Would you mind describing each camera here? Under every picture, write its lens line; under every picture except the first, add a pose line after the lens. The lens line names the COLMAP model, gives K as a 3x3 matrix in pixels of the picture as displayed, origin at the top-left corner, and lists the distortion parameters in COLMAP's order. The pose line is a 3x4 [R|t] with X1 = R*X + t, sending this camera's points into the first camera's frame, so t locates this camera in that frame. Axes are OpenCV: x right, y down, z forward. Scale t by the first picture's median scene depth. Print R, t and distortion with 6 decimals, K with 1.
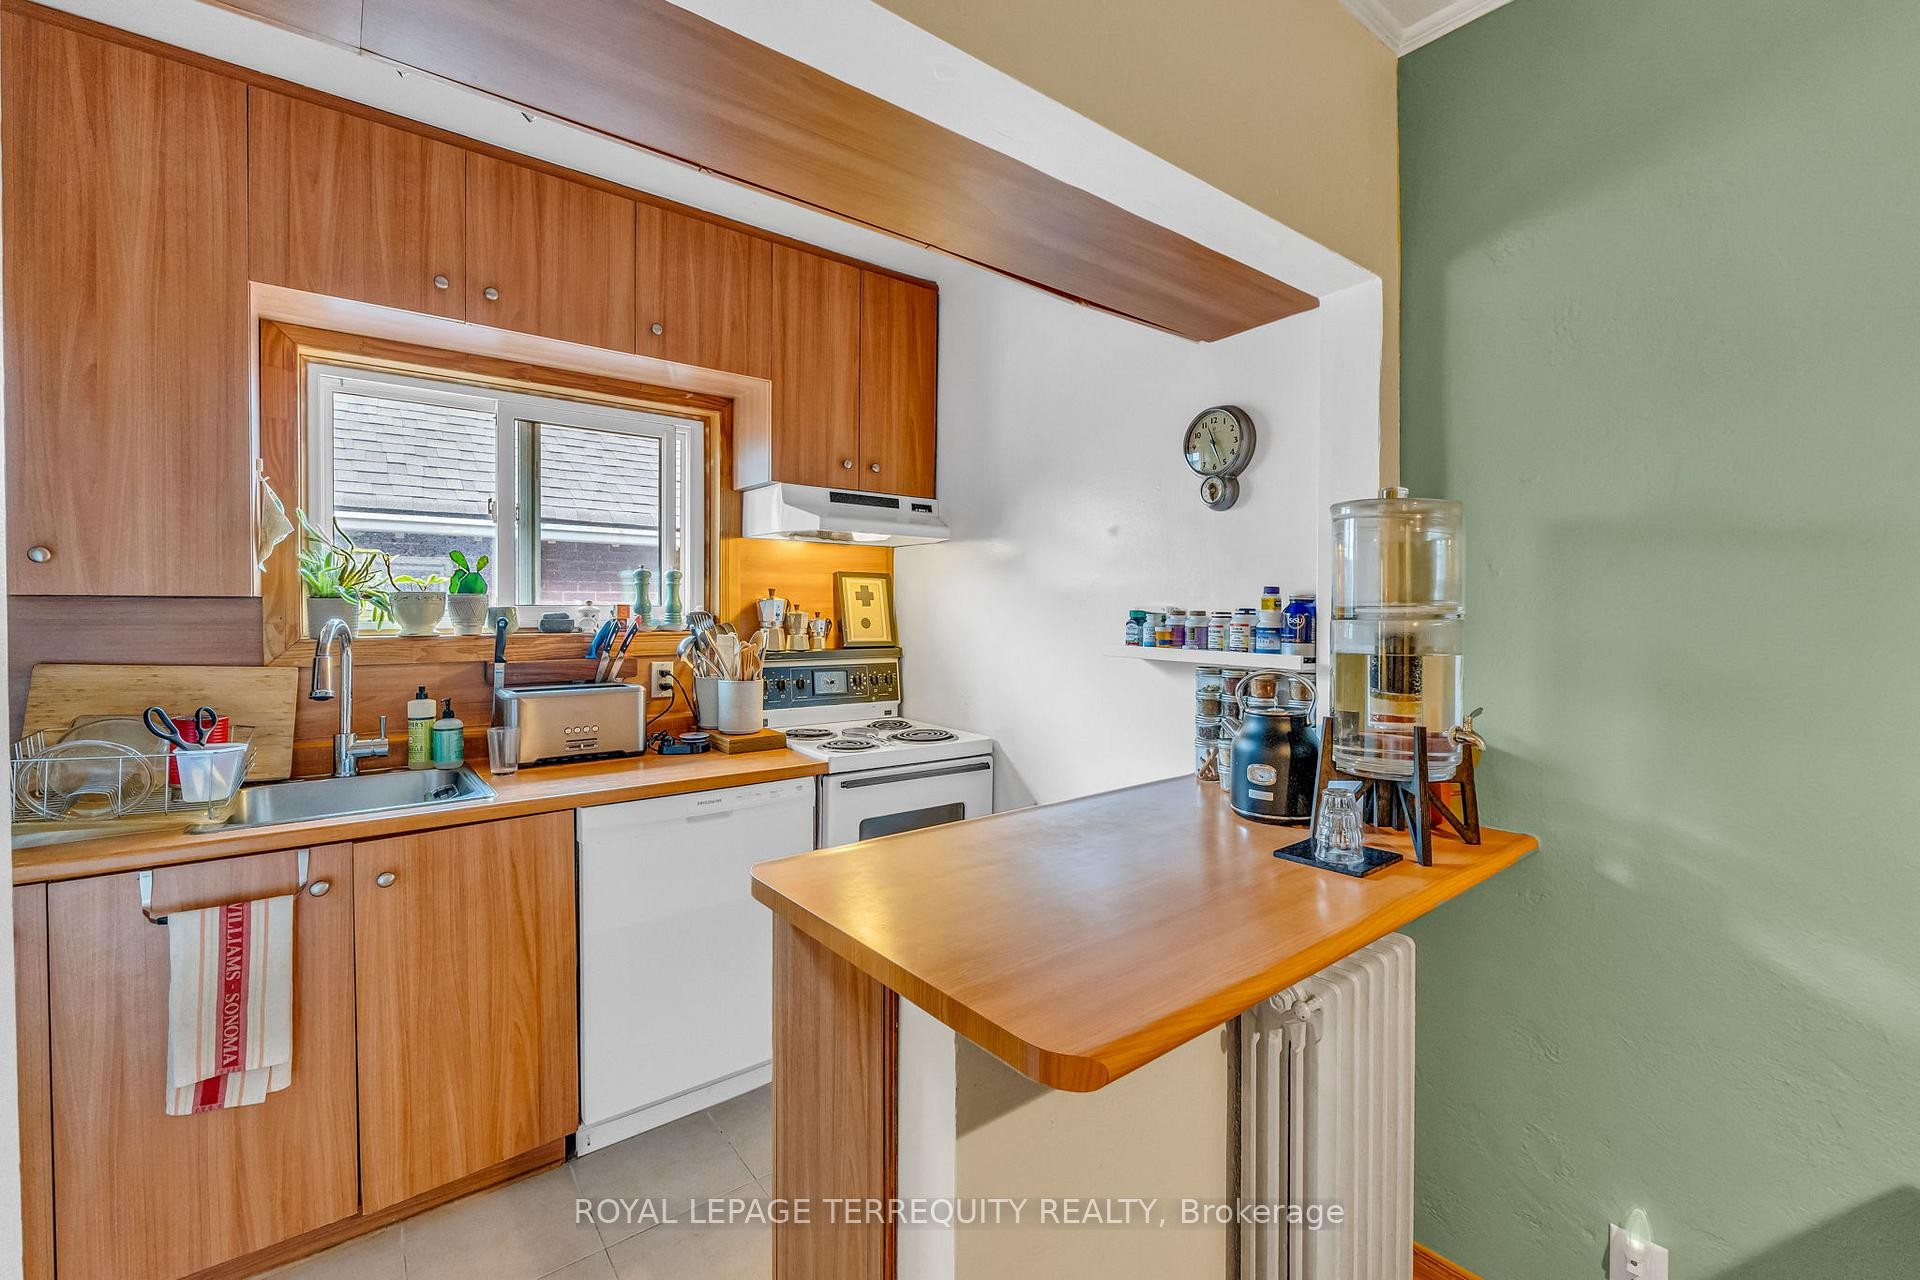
lens RADIAL K [[812.0, 0, 967.7], [0, 812.0, 628.7], [0, 0, 1]] dist [-0.004531, -0.000383]
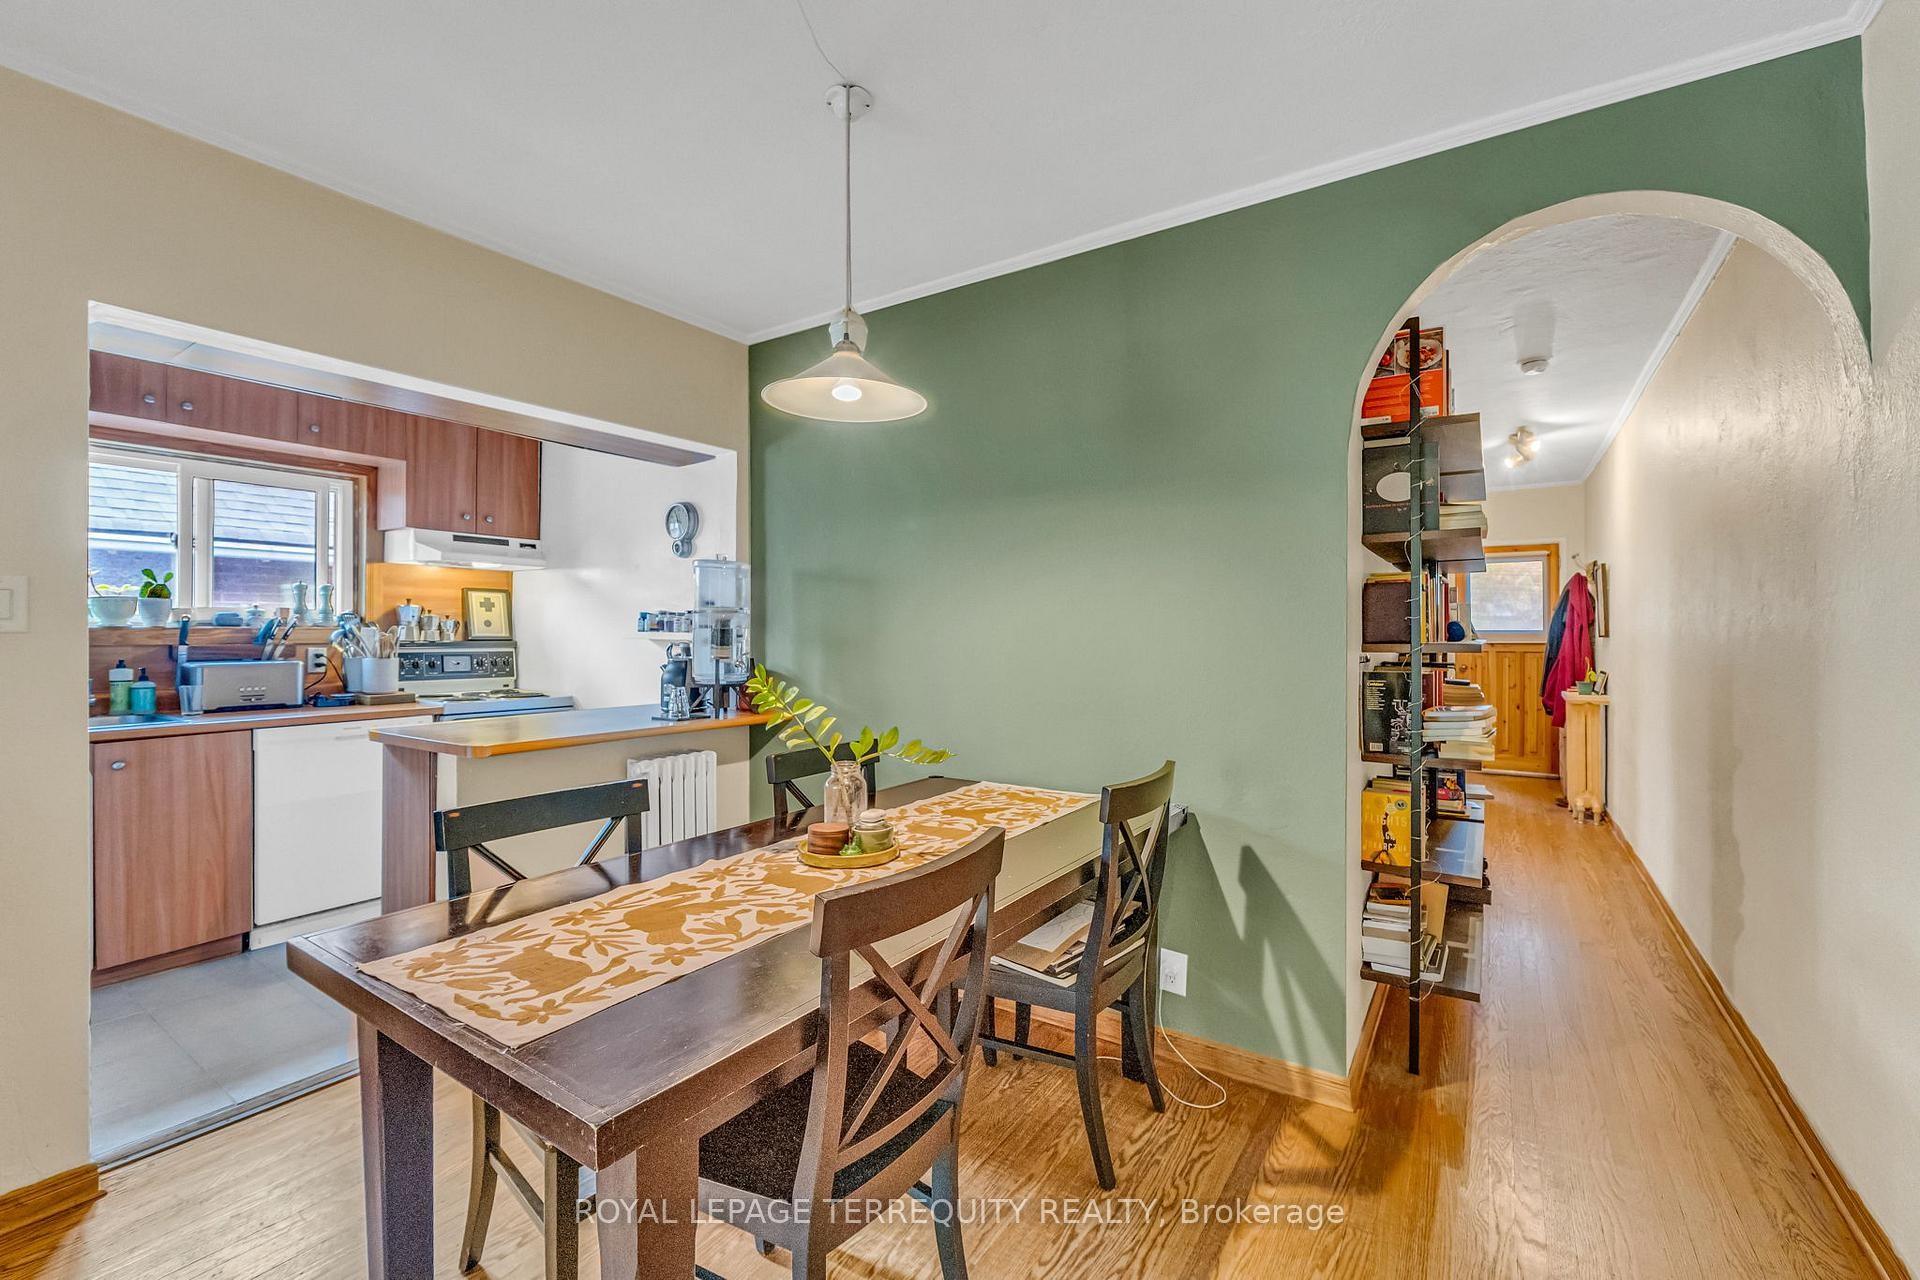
lens RADIAL K [[800.2, 0, 979.0], [0, 800.2, 632.7], [0, 0, 1]] dist [-0.003492, -0.000931]
pose [[0.944470, -0.001024, 0.328597, 0.281528], [0.007652, 0.999793, -0.018878, 0.052054], [-0.328509, 0.020344, 0.944282, -0.760590]]
